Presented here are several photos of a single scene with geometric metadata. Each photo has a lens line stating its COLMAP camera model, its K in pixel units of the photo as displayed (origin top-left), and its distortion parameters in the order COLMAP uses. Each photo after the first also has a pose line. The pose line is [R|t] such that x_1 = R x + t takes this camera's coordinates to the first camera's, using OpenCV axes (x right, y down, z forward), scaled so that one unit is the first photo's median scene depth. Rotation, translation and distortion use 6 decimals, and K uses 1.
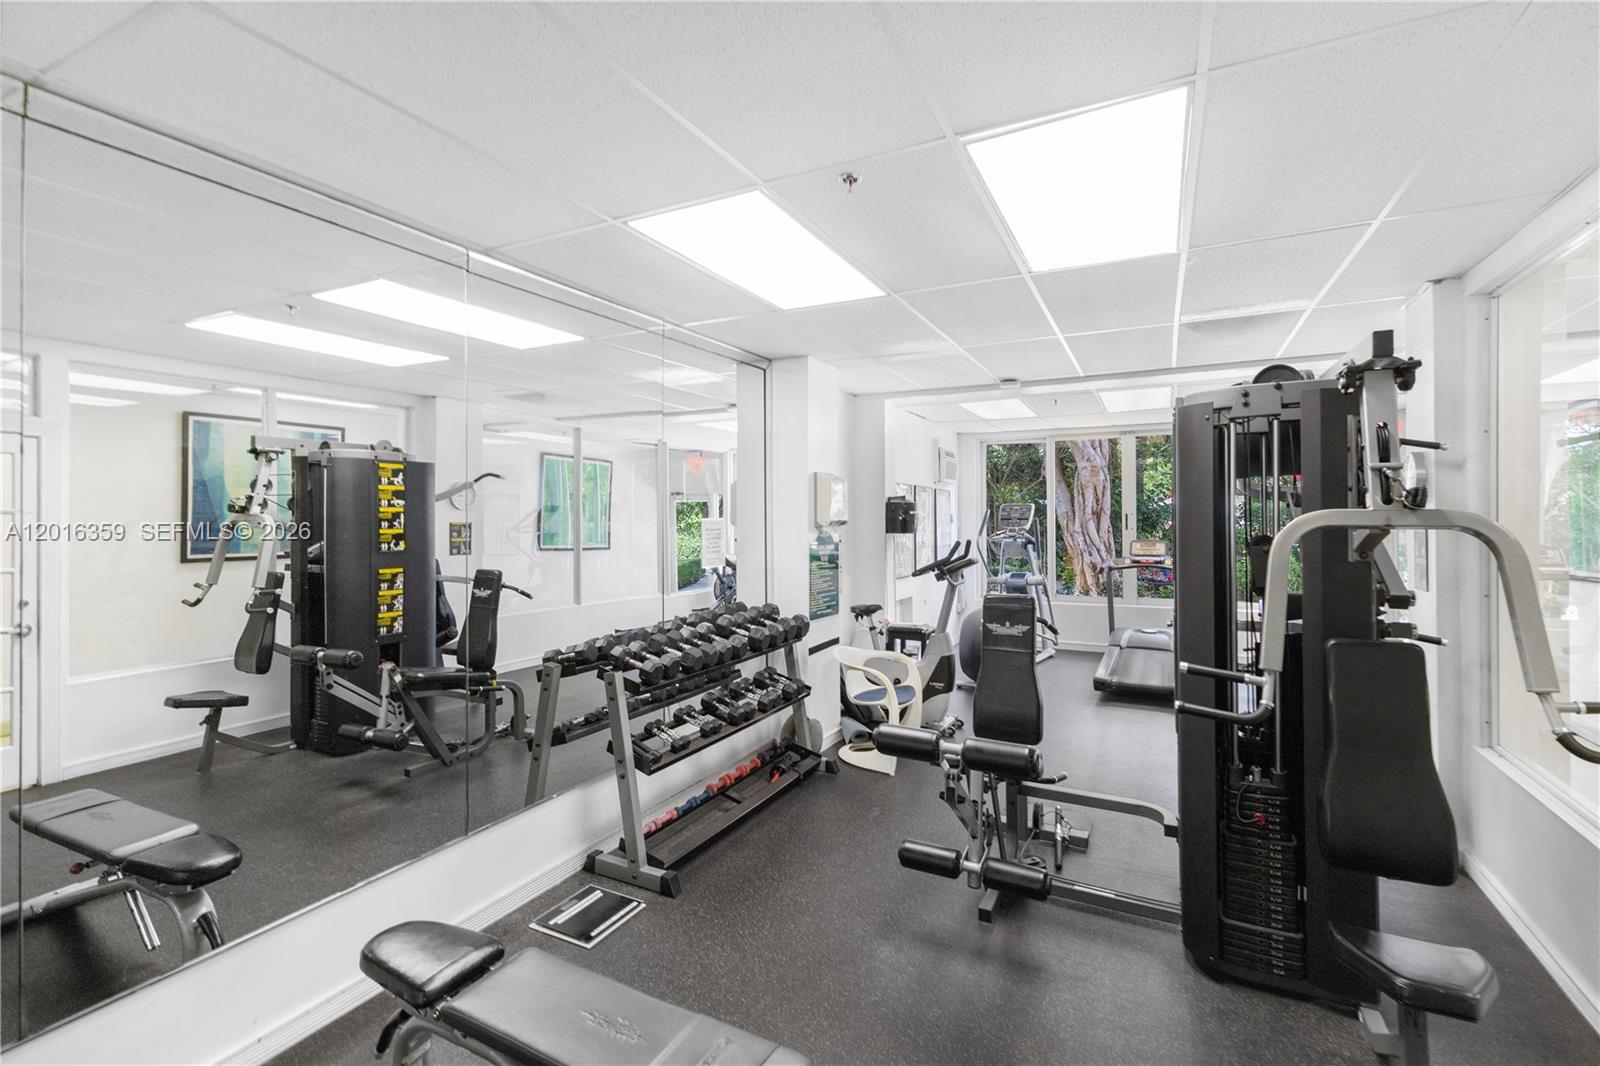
lens RADIAL K [[695.9, 0, 806.8], [0, 695.9, 525.9], [0, 0, 1]] dist [0.009684, 0.000043]
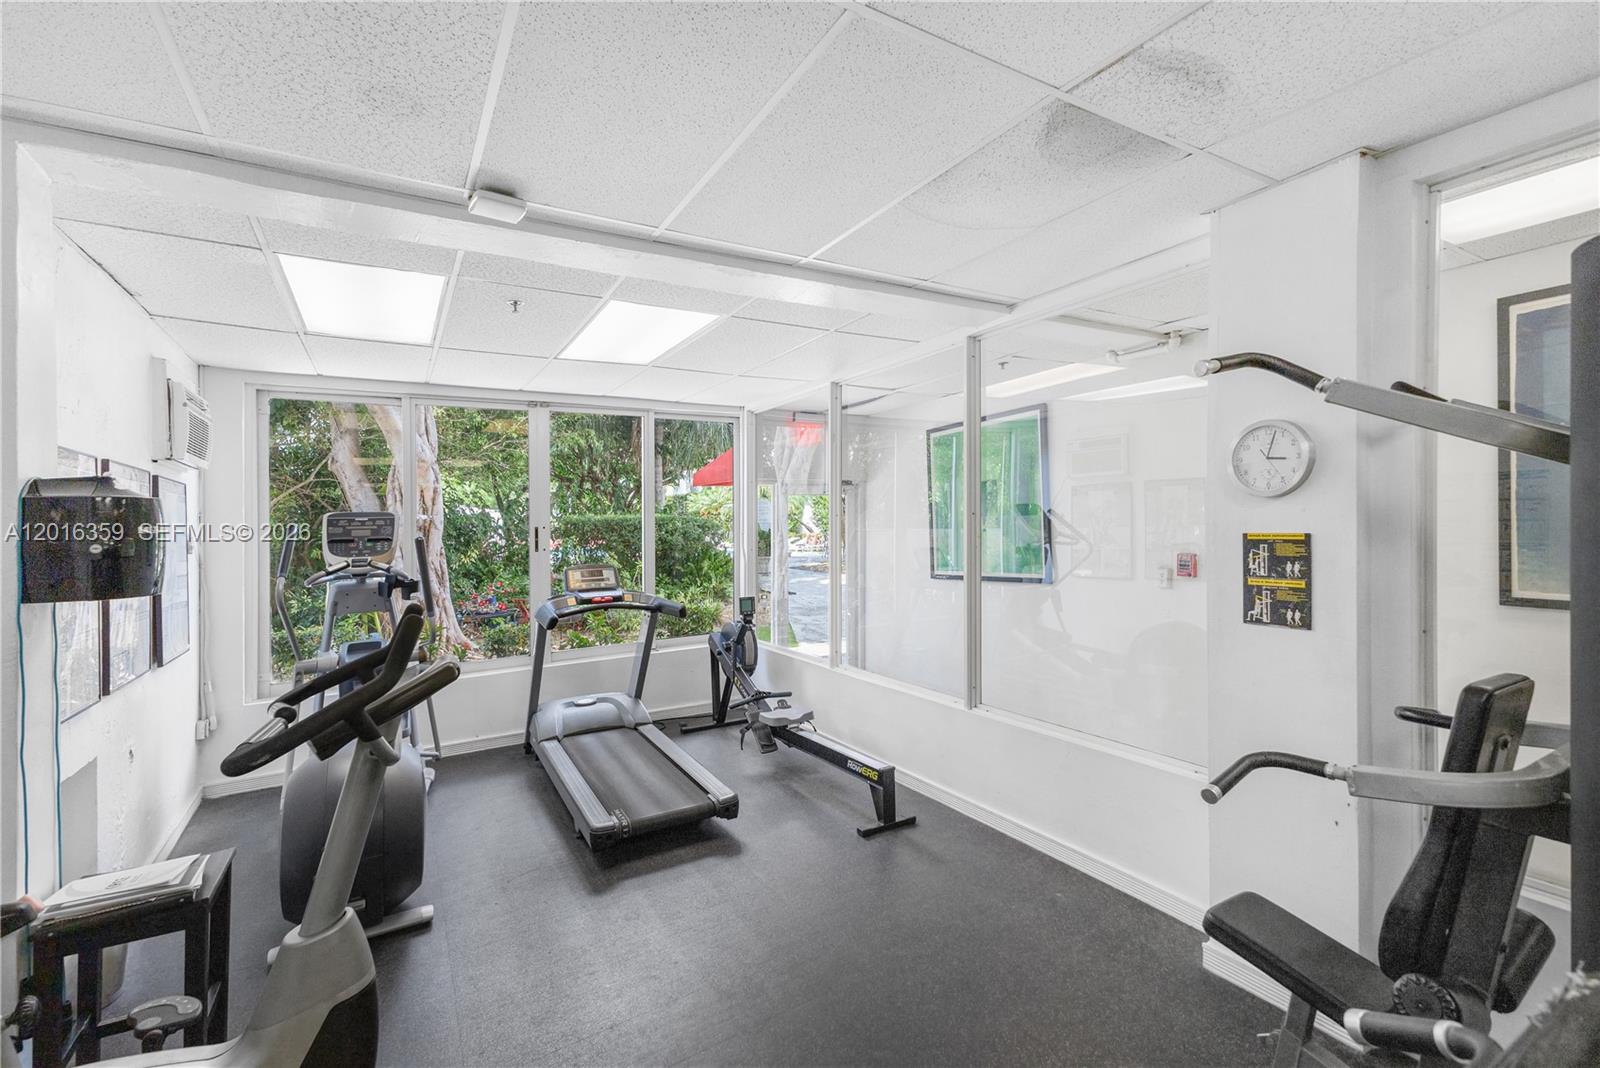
lens RADIAL K [[695.9, 0, 806.8], [0, 695.9, 526.9], [0, 0, 1]] dist [0.009684, 0.000043]
pose [[0.520618, -0.014504, 0.853667, 0.034399], [0.030706, 0.999527, -0.001744, -0.009564], [-0.853238, 0.027121, 0.520817, 0.500202]]
